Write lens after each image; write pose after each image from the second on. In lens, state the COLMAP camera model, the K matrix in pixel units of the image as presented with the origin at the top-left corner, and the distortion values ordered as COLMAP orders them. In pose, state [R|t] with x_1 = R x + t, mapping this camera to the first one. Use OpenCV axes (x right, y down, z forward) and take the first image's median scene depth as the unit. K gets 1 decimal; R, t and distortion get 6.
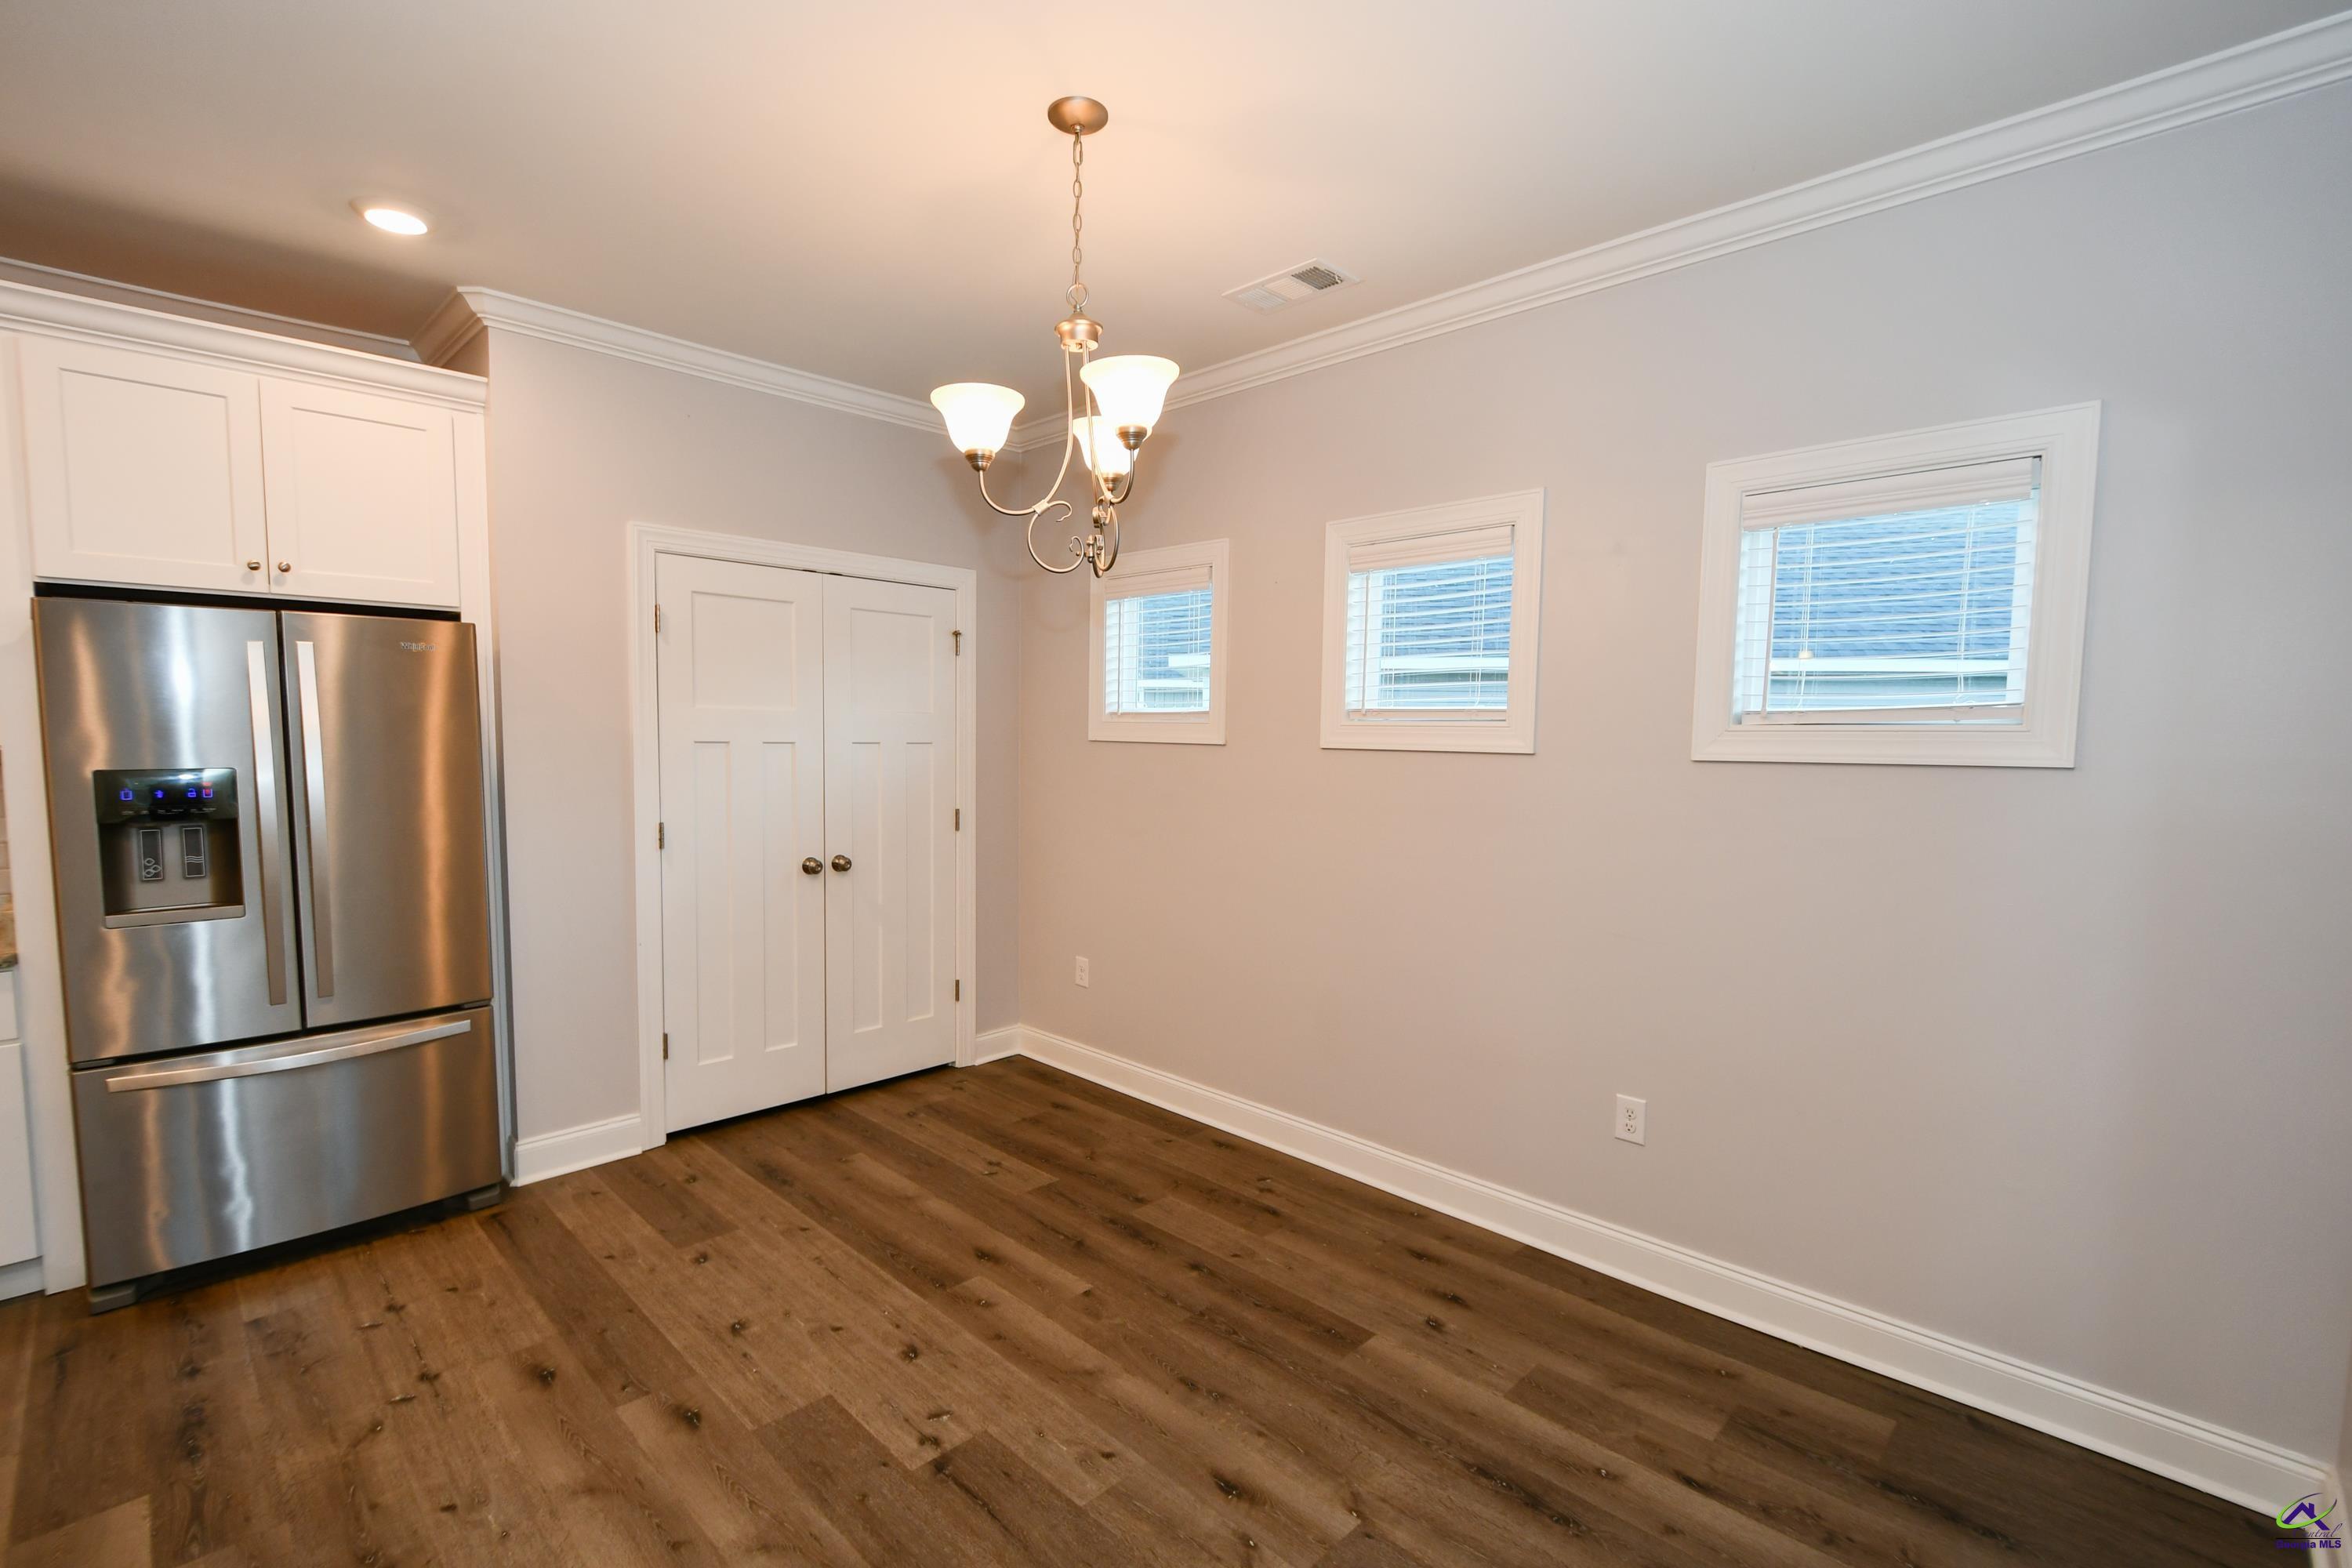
lens RADIAL K [[1046.4, 0, 1151.2], [0, 1046.4, 814.0], [0, 0, 1]] dist [0.010720, -0.010467]
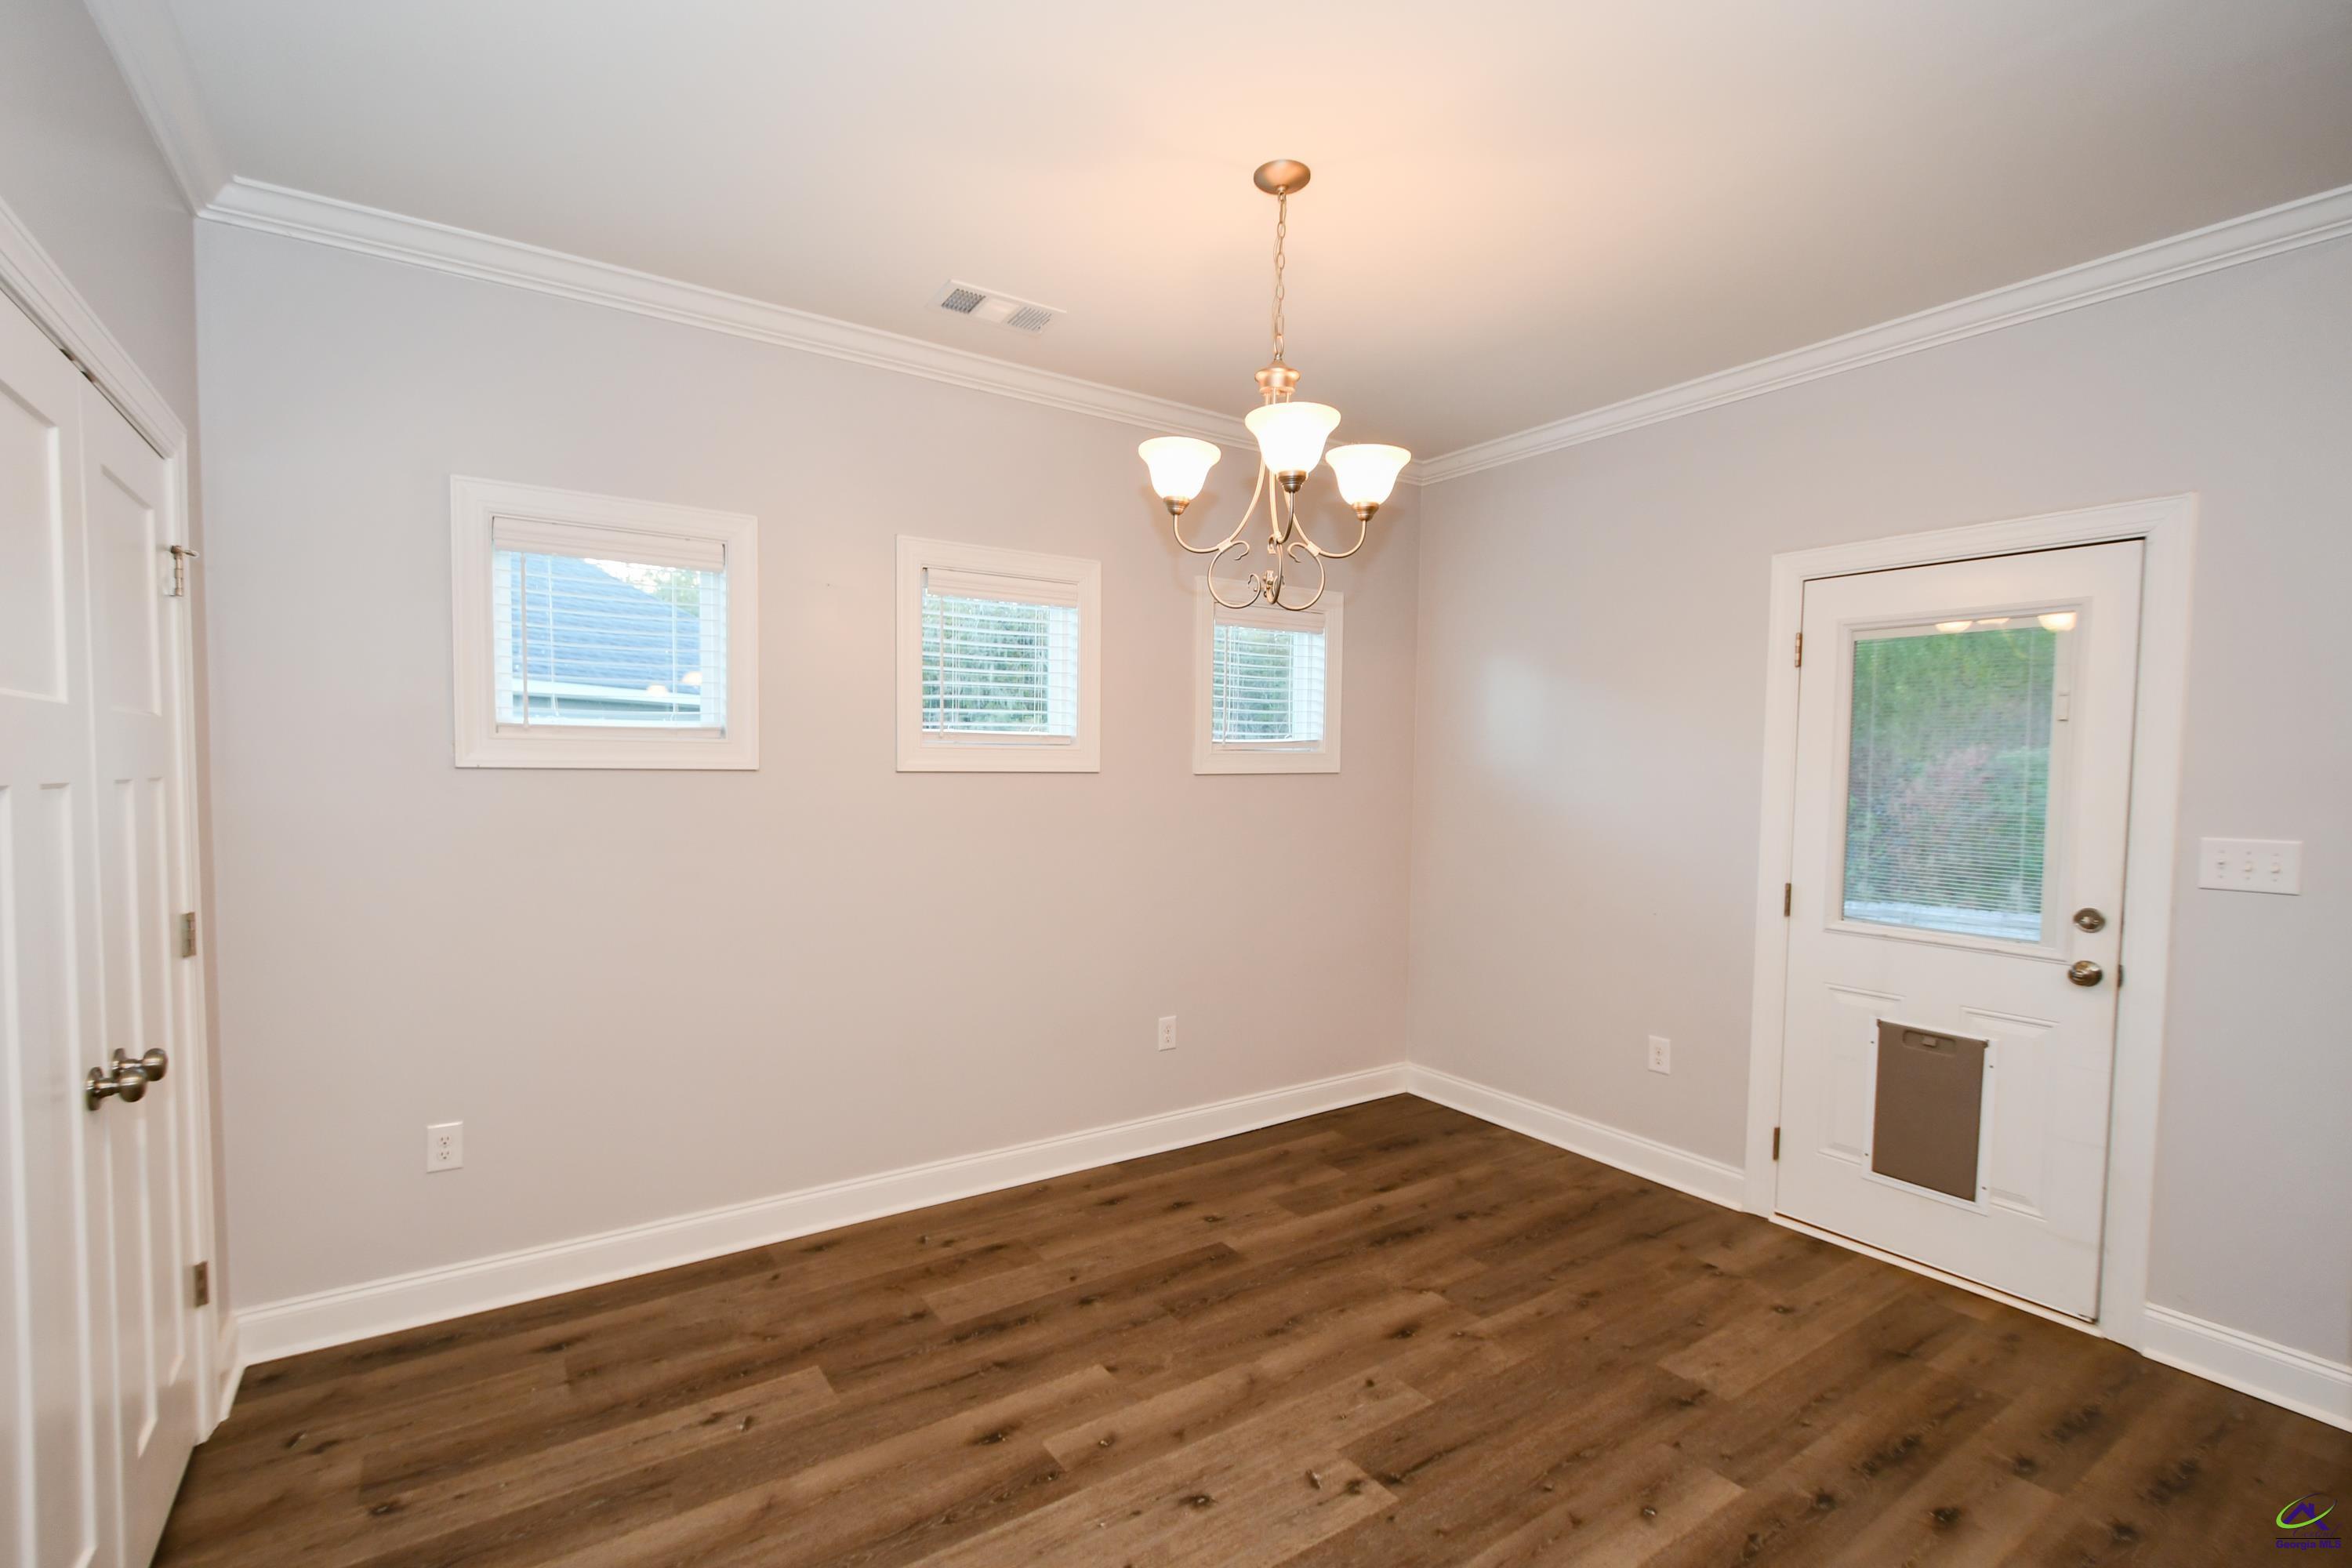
lens RADIAL K [[1046.4, 0, 1151.2], [0, 1046.4, 814.0], [0, 0, 1]] dist [0.010720, -0.010467]
pose [[0.194421, -0.058911, 0.979148, -0.853075], [0.069919, 0.996488, 0.046071, -0.060863], [-0.978423, 0.059504, 0.197857, 0.698950]]
